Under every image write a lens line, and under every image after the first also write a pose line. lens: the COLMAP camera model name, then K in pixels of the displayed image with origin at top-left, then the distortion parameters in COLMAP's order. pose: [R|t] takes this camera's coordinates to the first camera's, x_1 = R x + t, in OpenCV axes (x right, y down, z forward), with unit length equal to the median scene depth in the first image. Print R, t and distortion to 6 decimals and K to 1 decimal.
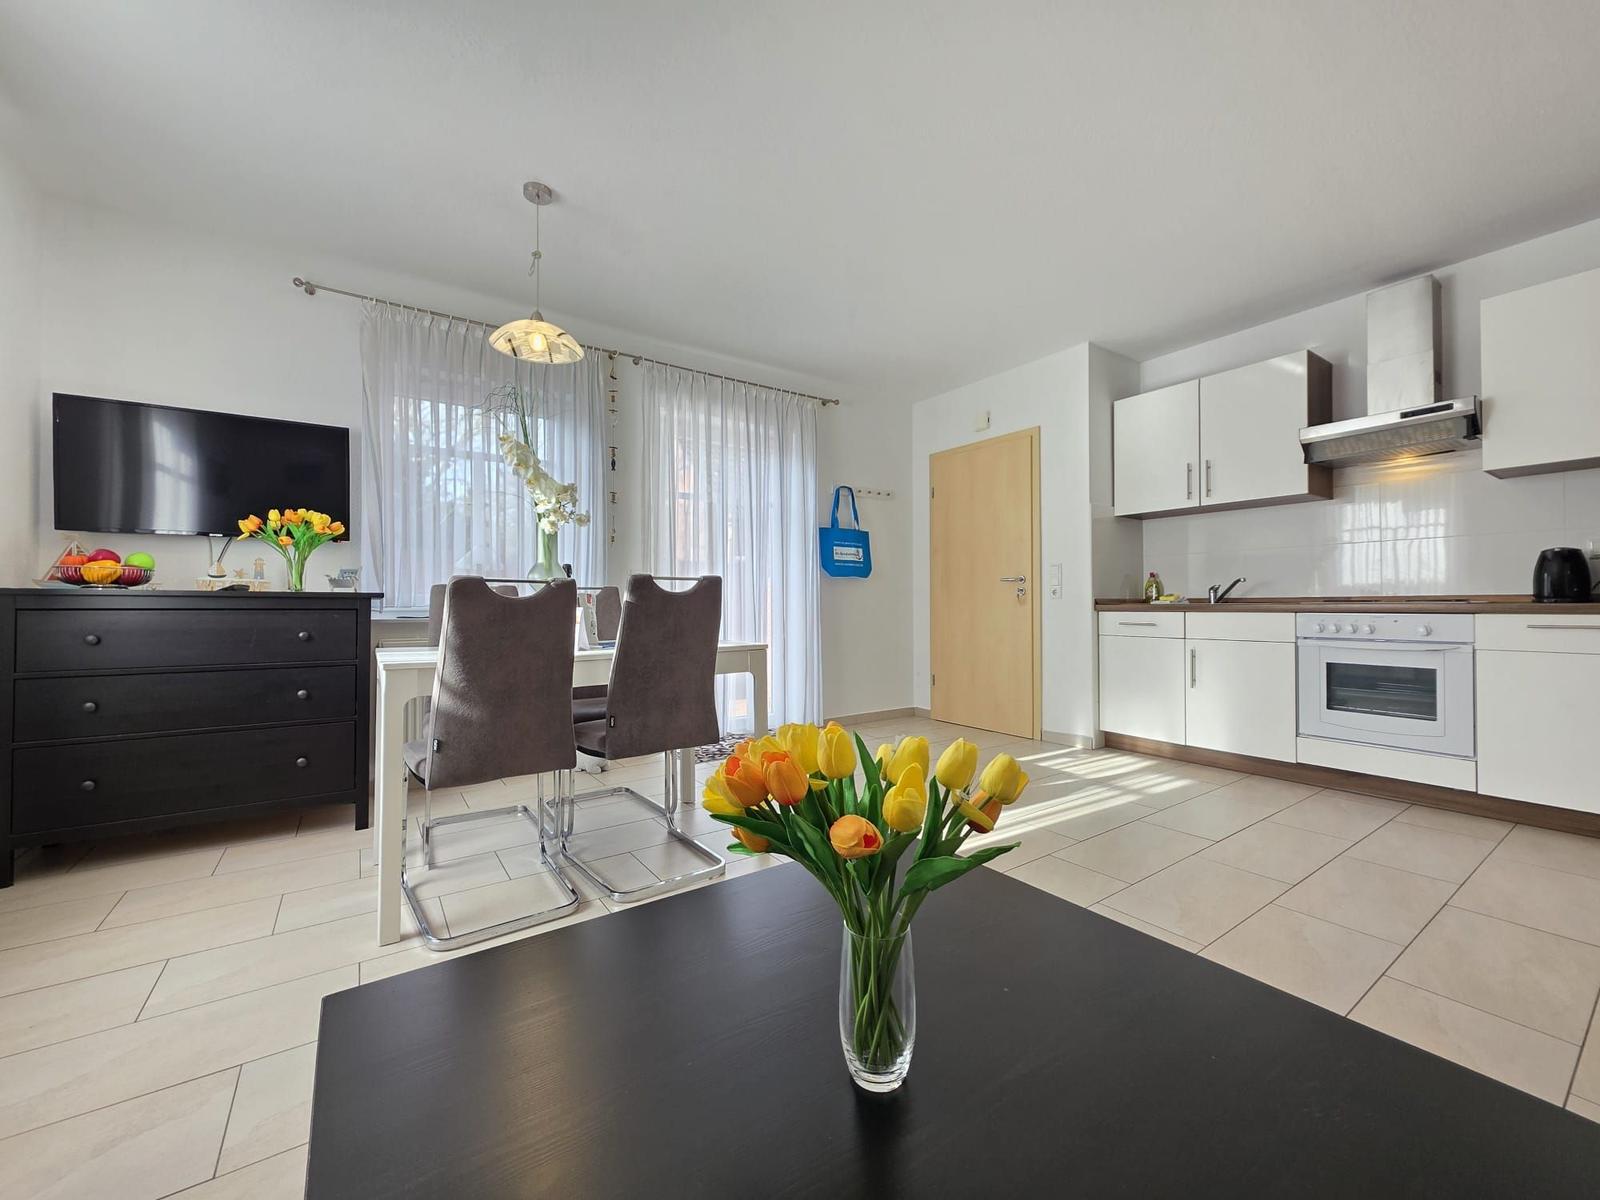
lens RADIAL K [[631.6, 0, 804.3], [0, 631.6, 599.0], [0, 0, 1]] dist [0.002571, -0.000583]
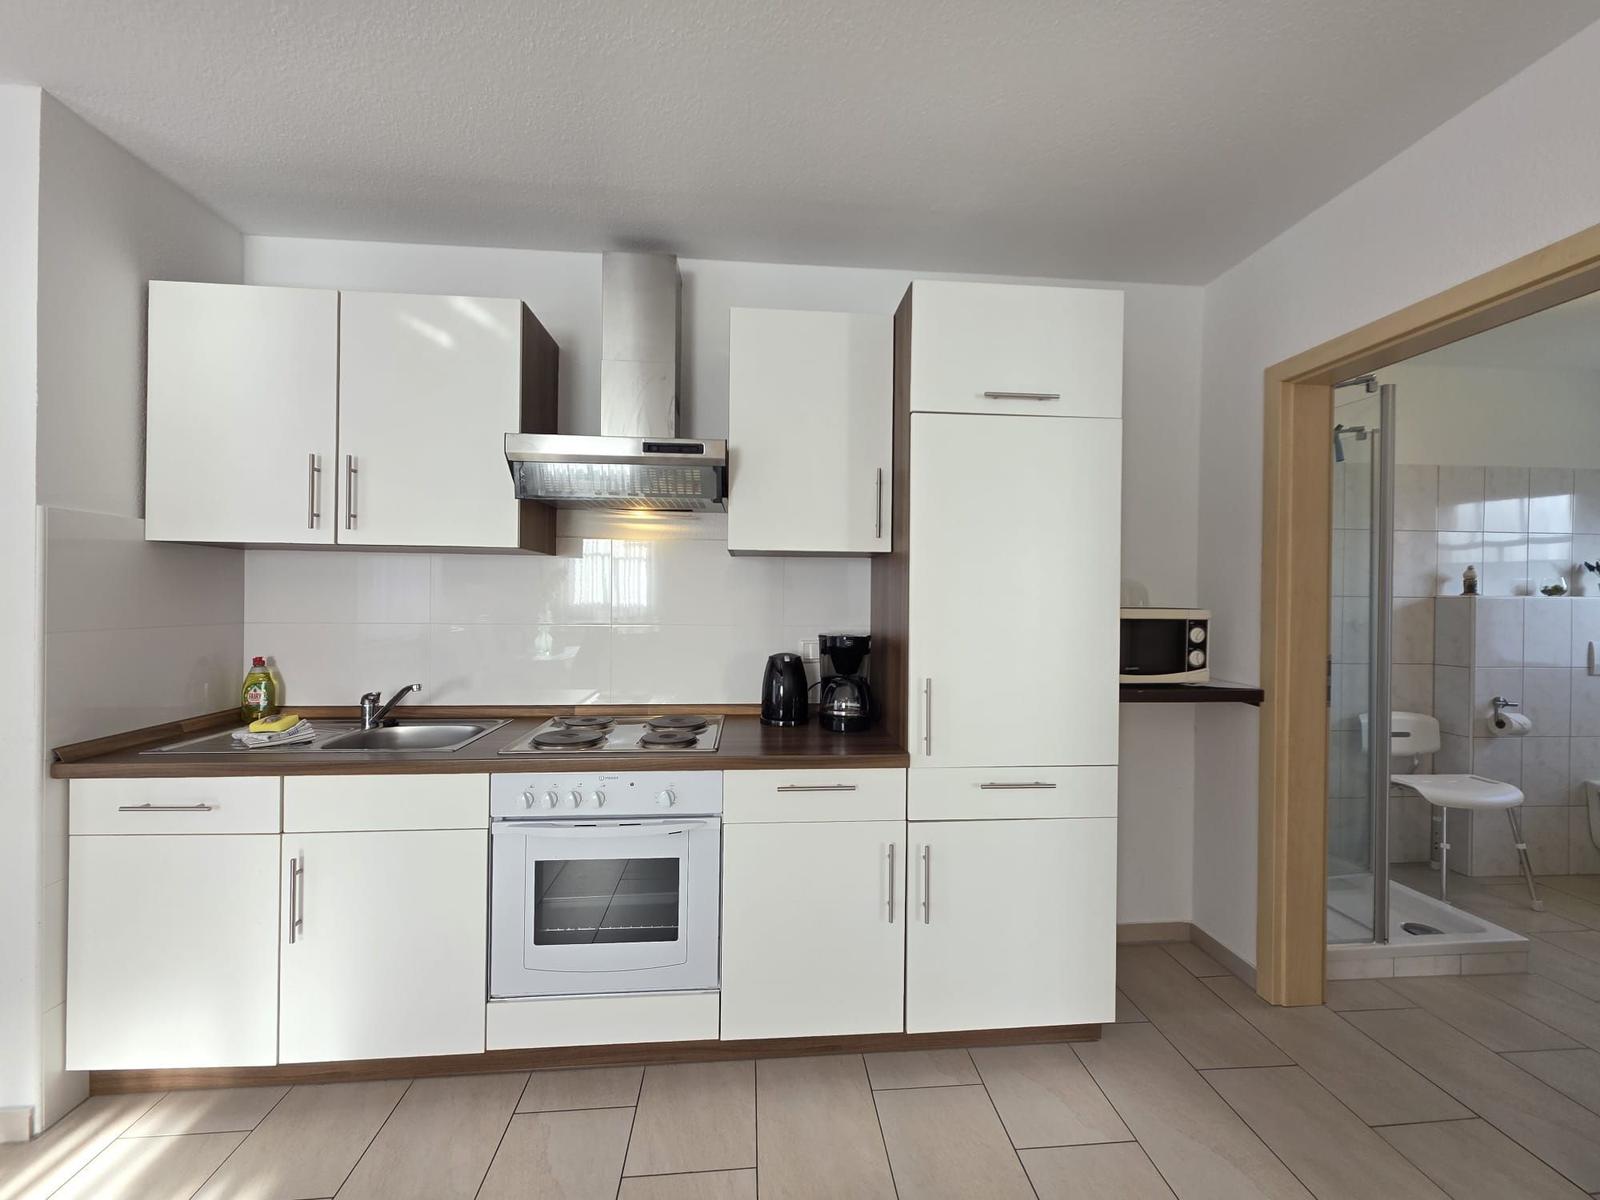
lens RADIAL K [[631.6, 0, 806.8], [0, 631.6, 591.7], [0, 0, 1]] dist [0.002571, -0.000583]
pose [[0.490514, 0.014806, 0.871308, 0.415973], [-0.017182, 0.999826, -0.007317, -0.125327], [-0.871264, -0.011381, 0.490682, 0.477454]]
